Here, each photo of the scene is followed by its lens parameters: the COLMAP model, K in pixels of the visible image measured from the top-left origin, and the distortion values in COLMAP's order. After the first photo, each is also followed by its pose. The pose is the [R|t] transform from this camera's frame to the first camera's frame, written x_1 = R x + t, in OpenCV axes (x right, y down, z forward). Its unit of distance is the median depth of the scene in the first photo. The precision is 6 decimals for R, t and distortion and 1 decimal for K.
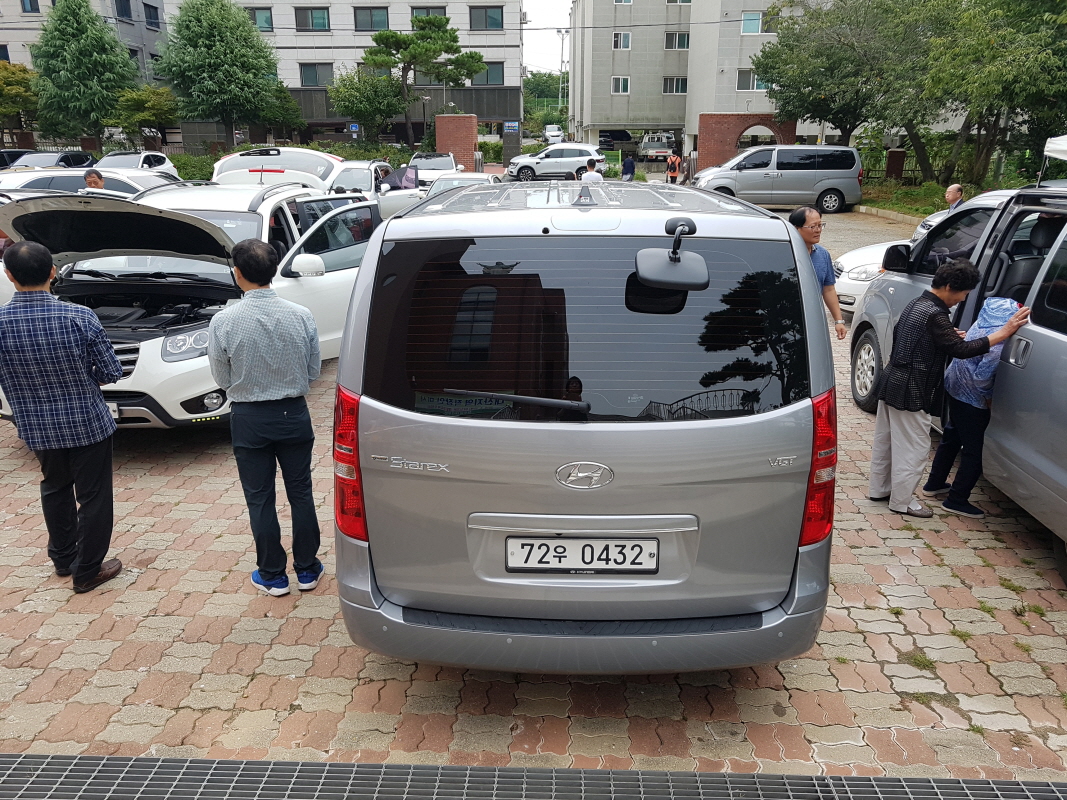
lens RADIAL K [[870.4, 0, 518.4], [0, 870.4, 401.4], [0, 0, 1]] dist [-0.025110, 0.055359]
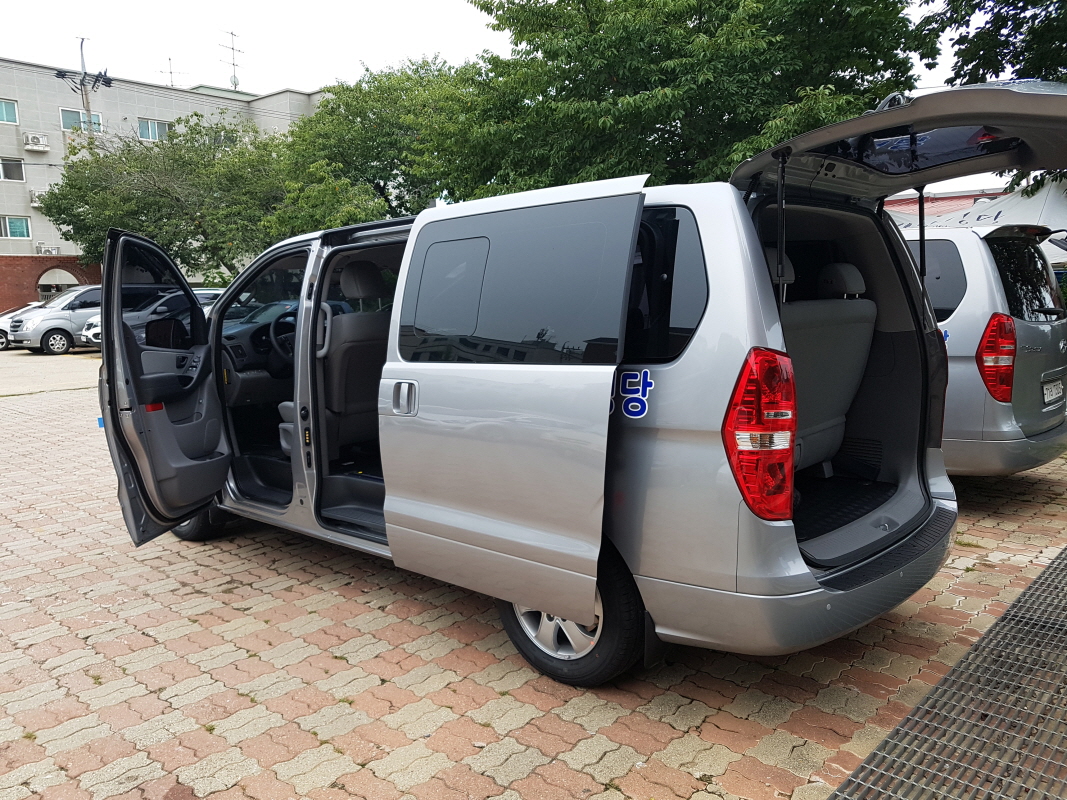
lens RADIAL K [[854.2, 0, 533.5], [0, 854.2, 400.0], [0, 0, 1]] dist [0.004822, 0.004729]
pose [[0.649980, -0.109362, 0.752042, -0.078490], [0.240219, 0.968418, -0.066791, 0.003097], [-0.720986, 0.224067, 0.655723, 0.046158]]
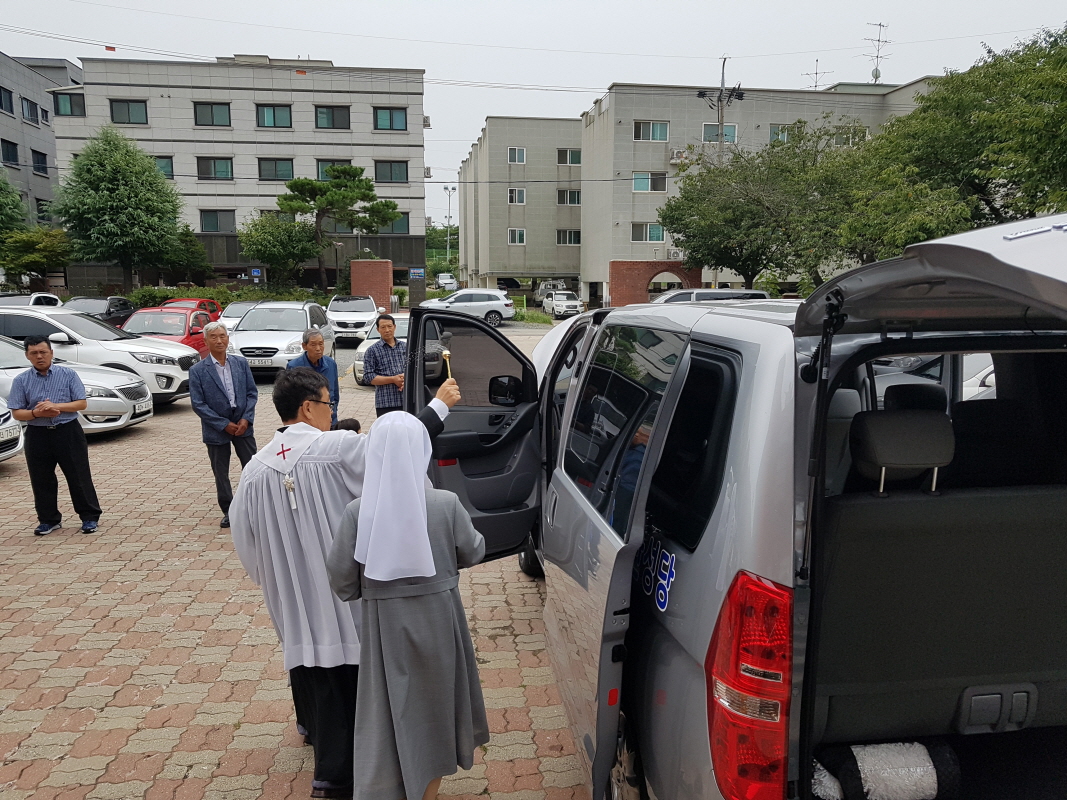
lens RADIAL K [[854.2, 0, 533.5], [0, 854.2, 400.0], [0, 0, 1]] dist [0.004822, 0.004729]
pose [[0.988524, -0.014013, 0.150413, -0.032979], [0.038243, 0.986468, -0.159429, -0.003769], [-0.146144, 0.163352, 0.975683, 0.028242]]
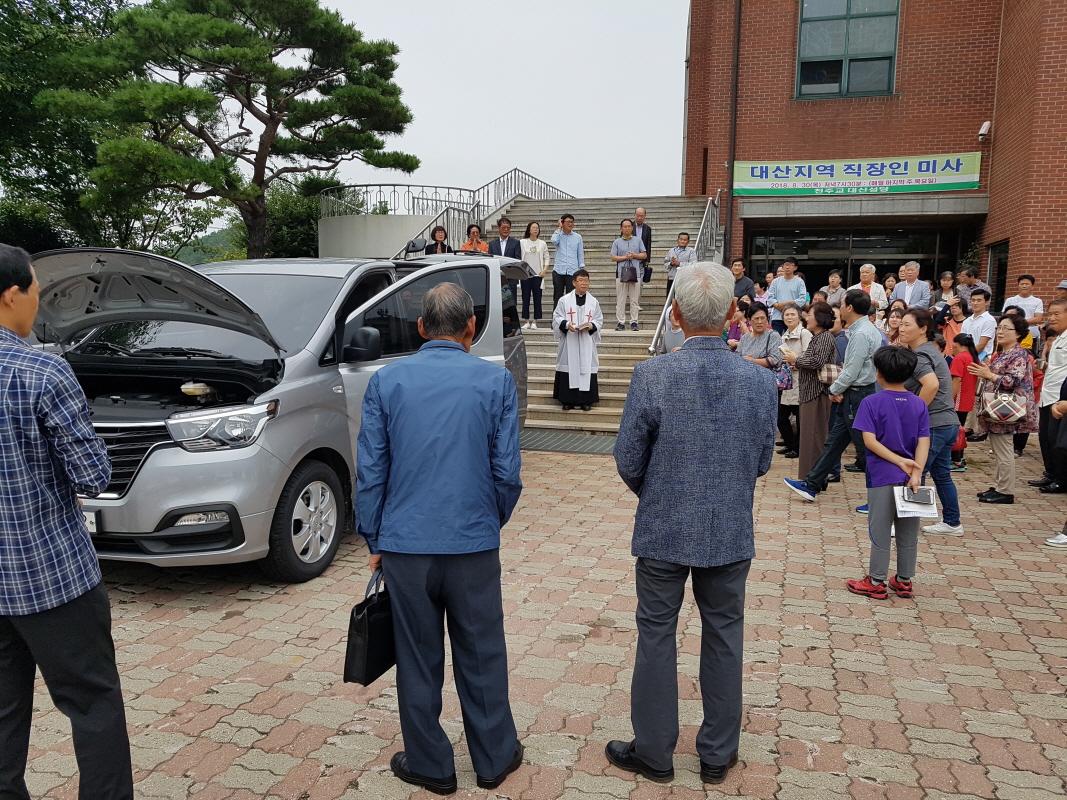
lens RADIAL K [[854.2, 0, 533.5], [0, 854.2, 400.0], [0, 0, 1]] dist [0.004822, 0.004729]
pose [[-0.967818, -0.031560, 0.249666, -0.073817], [0.068407, 0.921753, 0.381697, -0.068705], [-0.242177, 0.386492, -0.889929, 0.283026]]
